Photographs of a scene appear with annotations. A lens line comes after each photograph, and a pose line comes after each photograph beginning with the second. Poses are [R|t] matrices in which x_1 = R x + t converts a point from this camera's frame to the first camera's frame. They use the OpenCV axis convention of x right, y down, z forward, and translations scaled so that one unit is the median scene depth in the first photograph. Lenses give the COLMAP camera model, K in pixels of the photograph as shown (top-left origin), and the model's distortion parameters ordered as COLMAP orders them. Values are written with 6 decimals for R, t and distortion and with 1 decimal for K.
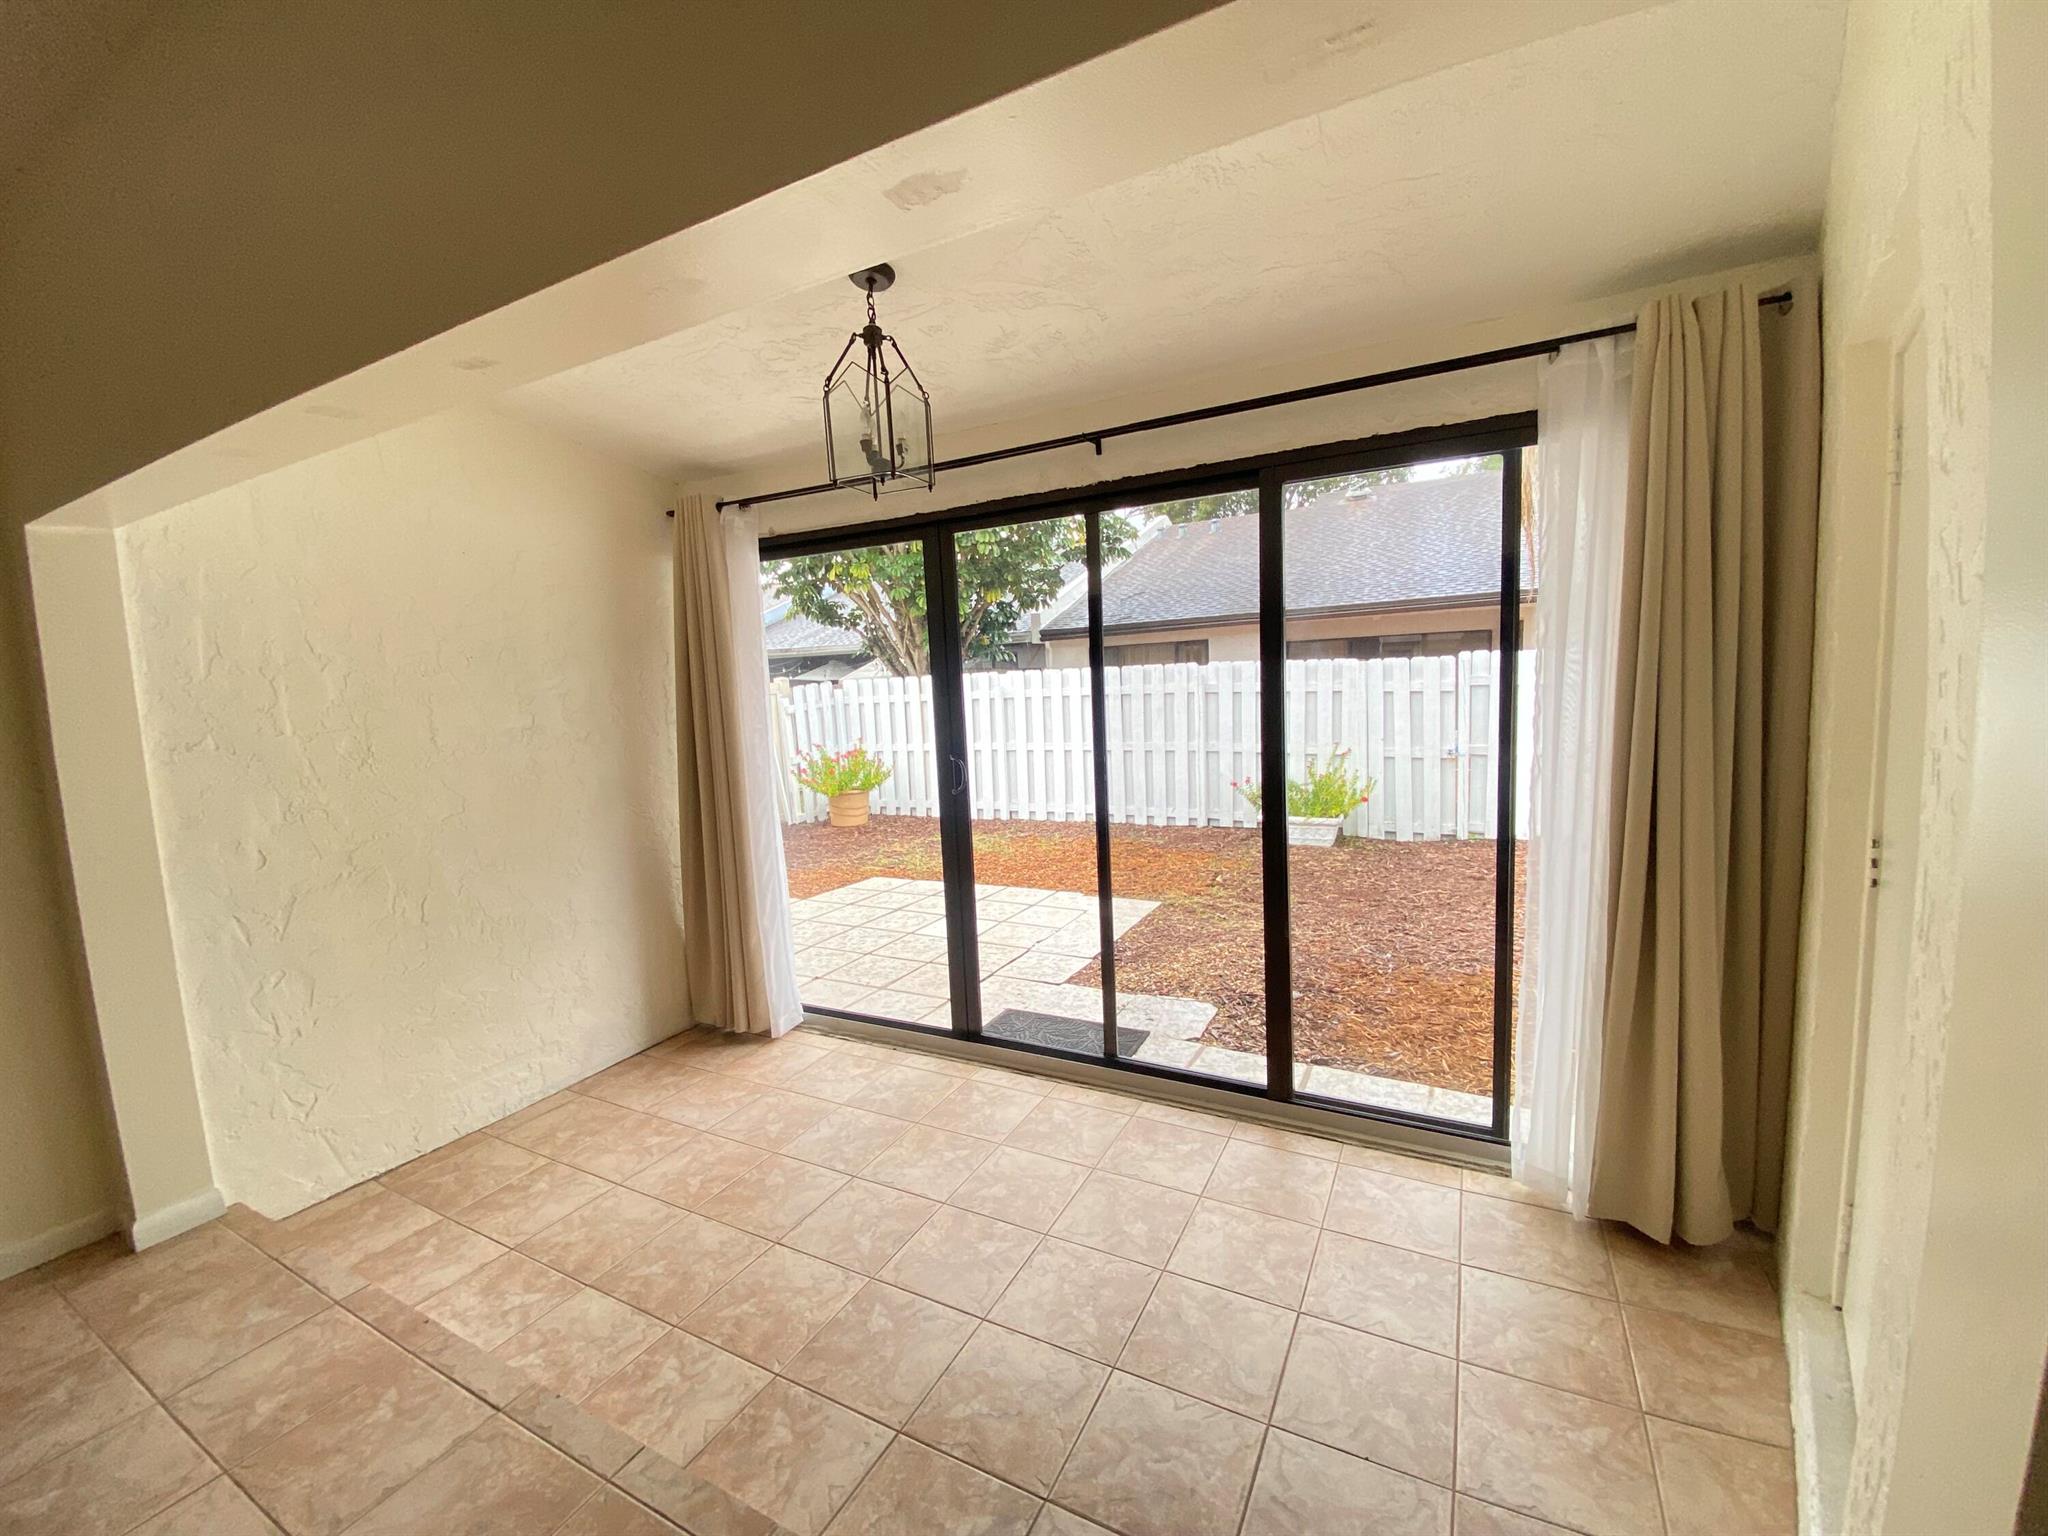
lens RADIAL K [[832.9, 0, 1029.6], [0, 832.9, 761.8], [0, 0, 1]] dist [0.041828, -0.033989]
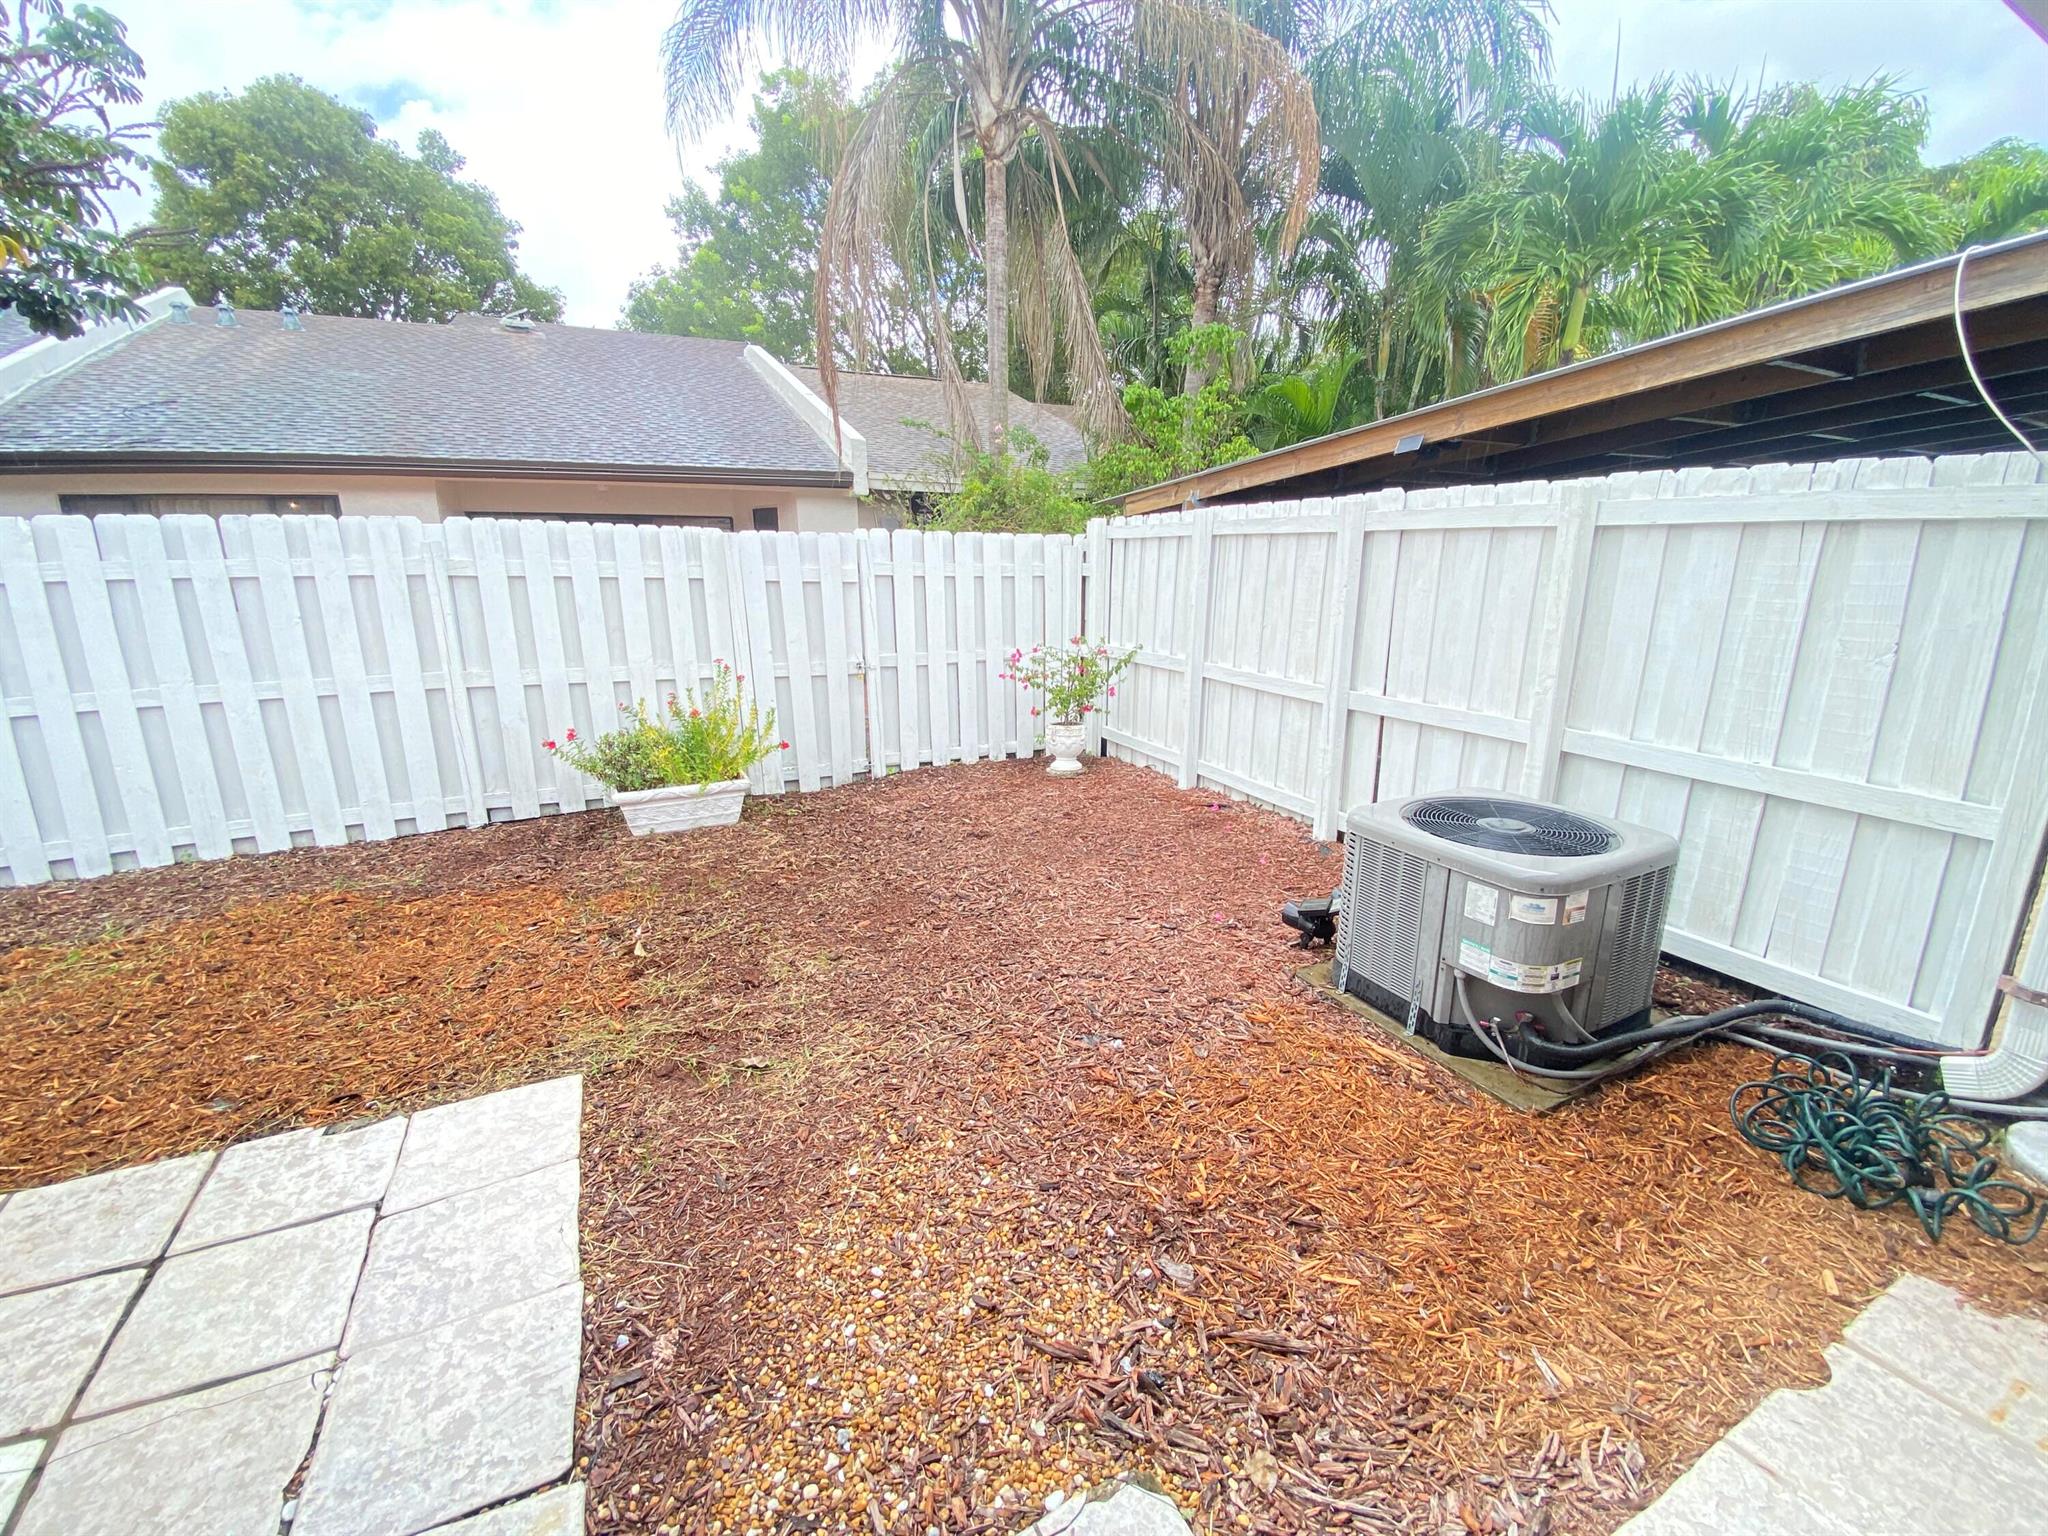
lens RADIAL K [[826.3, 0, 1024.9], [0, 826.3, 771.5], [0, 0, 1]] dist [0.018058, -0.019132]
pose [[0.584295, -0.166725, 0.794230, -0.010935], [0.062600, 0.985013, 0.160721, -0.020733], [-0.809123, -0.044189, 0.585975, 0.345952]]
